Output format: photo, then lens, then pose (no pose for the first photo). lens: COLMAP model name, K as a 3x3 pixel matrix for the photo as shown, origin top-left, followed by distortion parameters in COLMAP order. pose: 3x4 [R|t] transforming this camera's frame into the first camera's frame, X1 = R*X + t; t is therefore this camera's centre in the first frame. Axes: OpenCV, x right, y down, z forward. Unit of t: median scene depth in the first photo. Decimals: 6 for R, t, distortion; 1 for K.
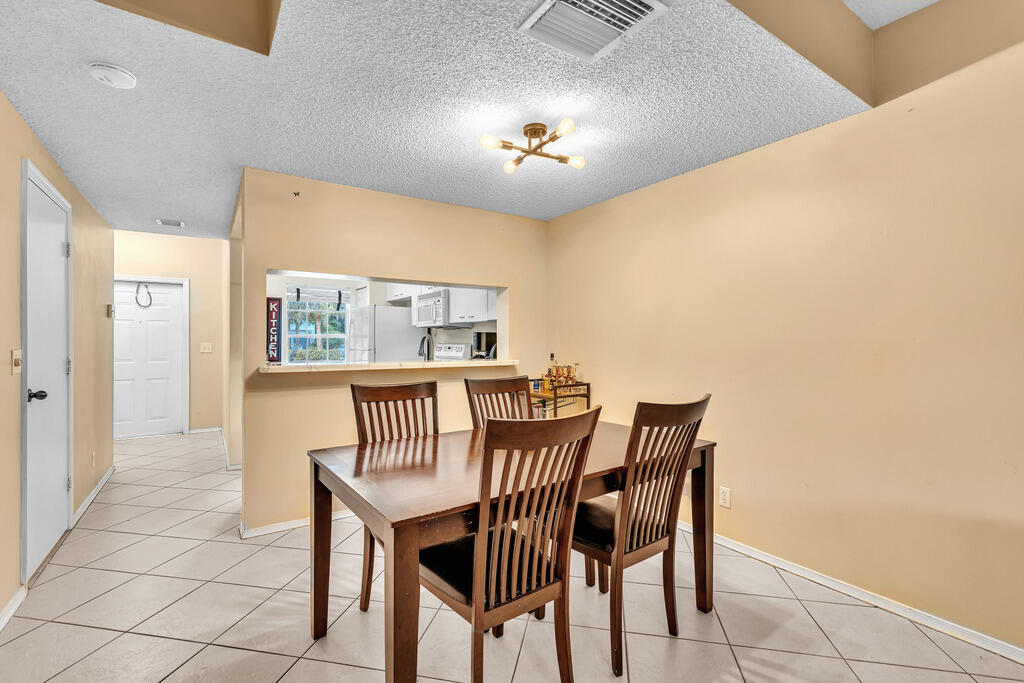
lens RADIAL K [[457.7, 0, 514.2], [0, 457.7, 340.3], [0, 0, 1]] dist [-0.004447, 0.000863]
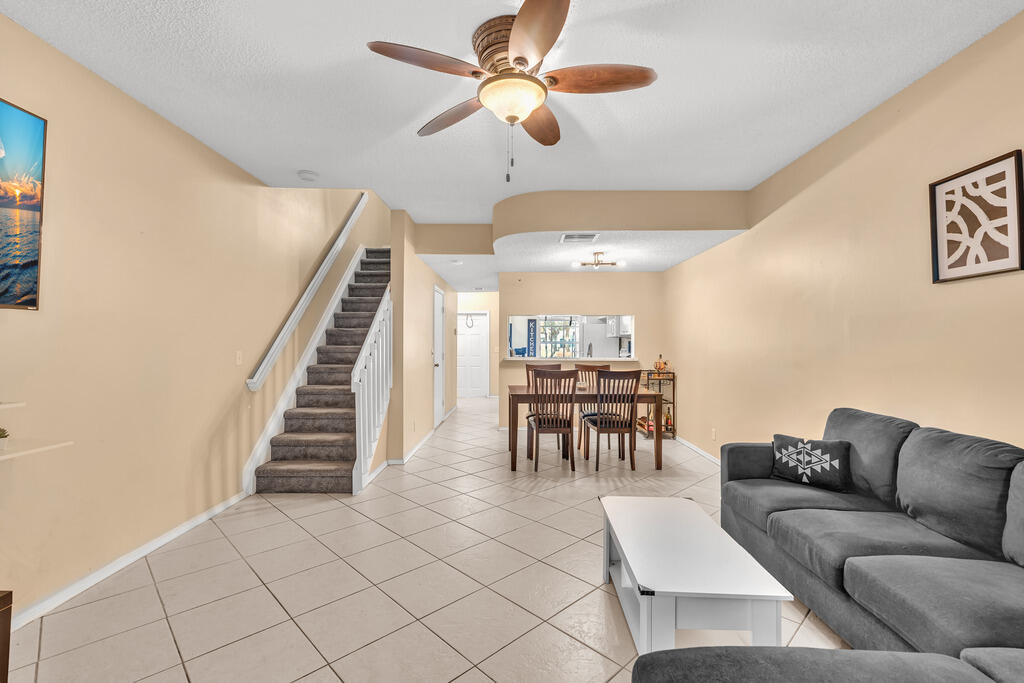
lens RADIAL K [[461.1, 0, 517.6], [0, 461.1, 332.2], [0, 0, 1]] dist [-0.002780, -0.000113]
pose [[0.830698, -0.012844, -0.556575, 0.540935], [-0.001696, 0.999671, -0.025601, -0.007161], [0.556720, 0.022211, 0.830403, -0.614661]]
